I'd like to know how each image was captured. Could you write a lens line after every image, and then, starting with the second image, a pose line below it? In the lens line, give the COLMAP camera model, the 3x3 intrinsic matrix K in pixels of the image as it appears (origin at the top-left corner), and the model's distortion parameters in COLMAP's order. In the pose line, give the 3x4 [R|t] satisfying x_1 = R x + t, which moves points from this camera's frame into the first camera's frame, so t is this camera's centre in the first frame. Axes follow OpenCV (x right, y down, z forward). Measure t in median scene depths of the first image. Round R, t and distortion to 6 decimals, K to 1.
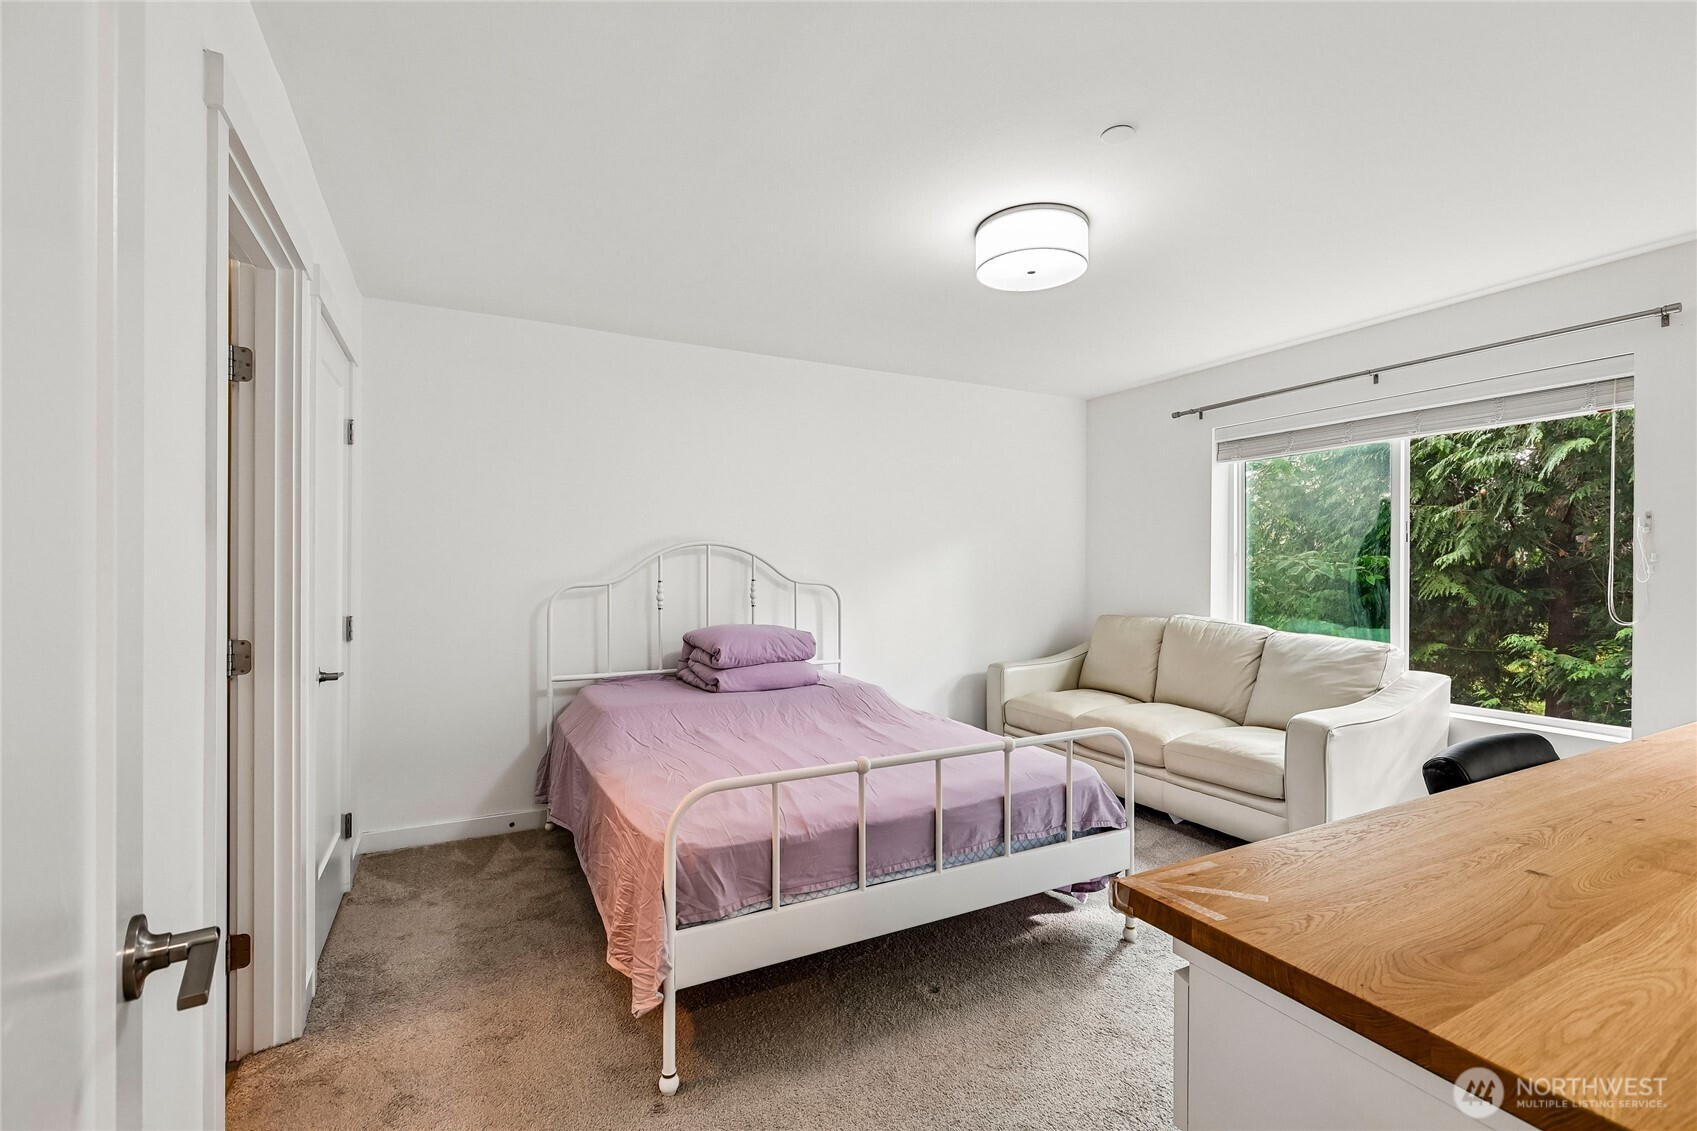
lens RADIAL K [[748.0, 0, 857.7], [0, 748.0, 570.2], [0, 0, 1]] dist [-0.002186, 0.000243]
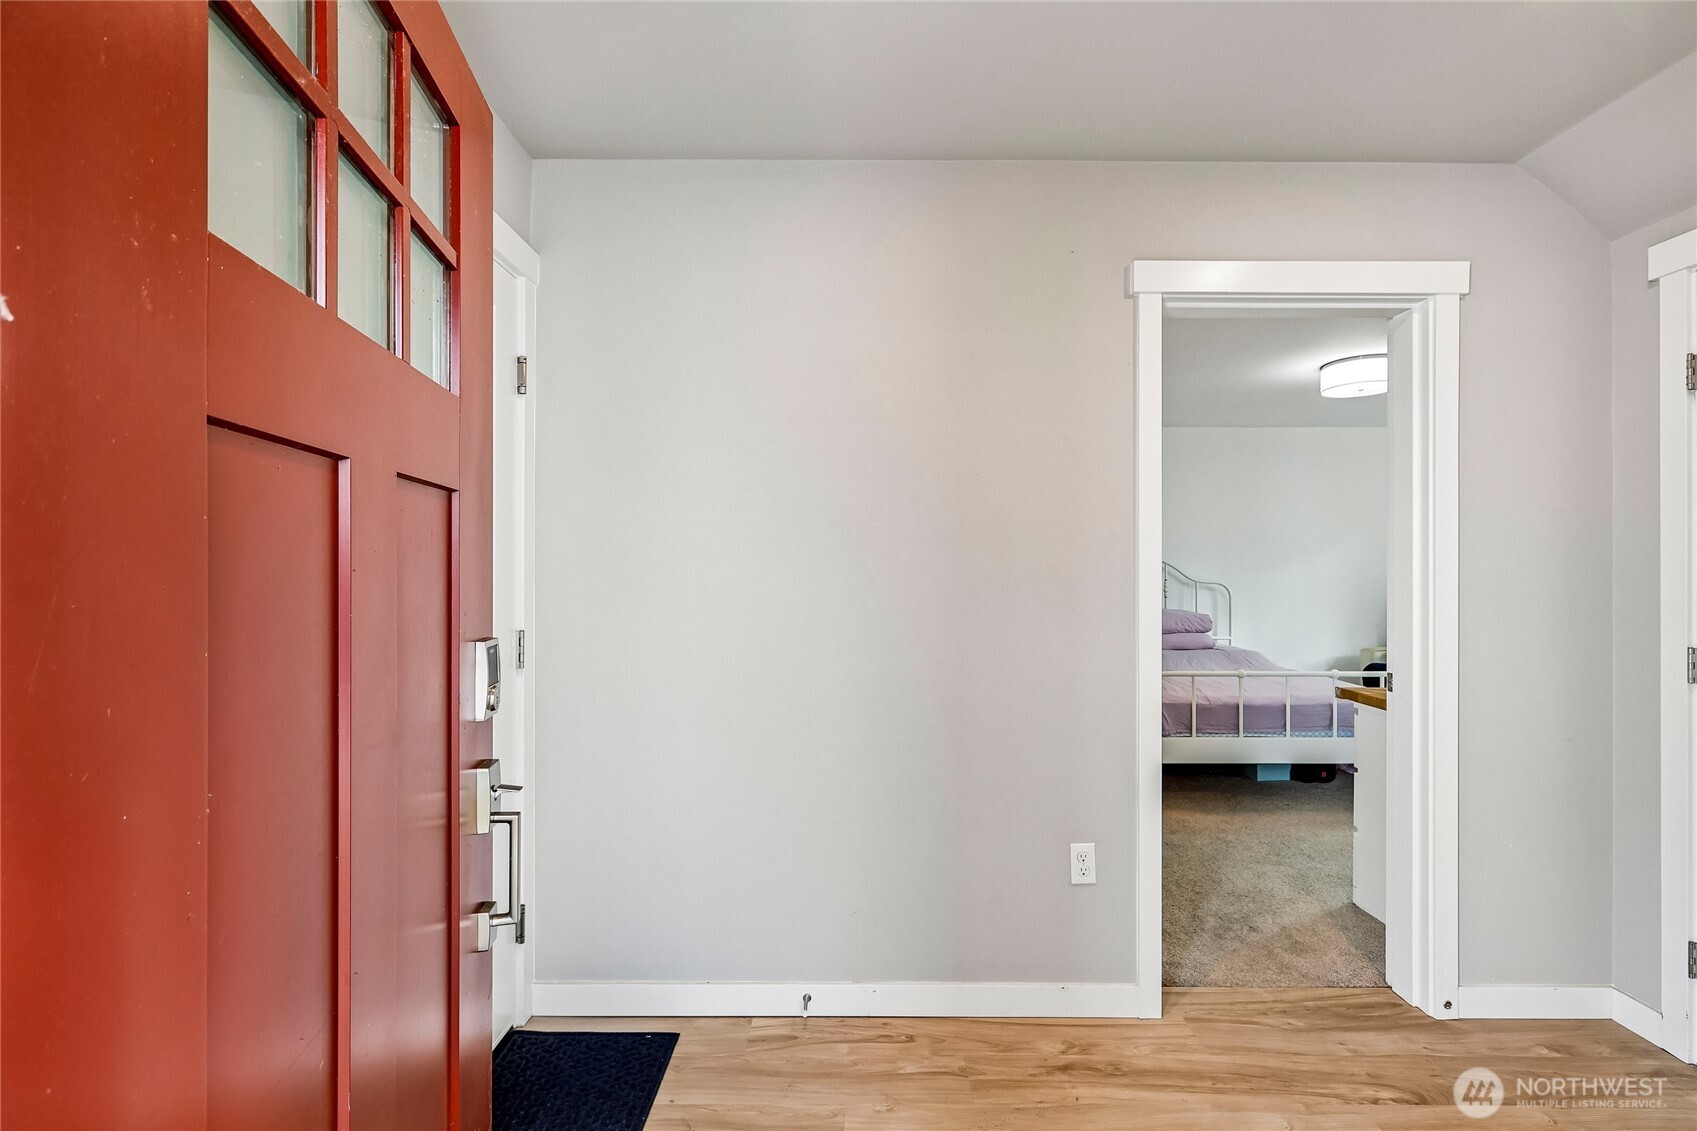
lens RADIAL K [[748.0, 0, 857.7], [0, 748.0, 570.2], [0, 0, 1]] dist [-0.002186, 0.000243]
pose [[0.881692, -0.001882, -0.471822, 0.032611], [0.000742, 0.999996, -0.002603, -0.004662], [0.471825, 0.001945, 0.881690, -0.854303]]
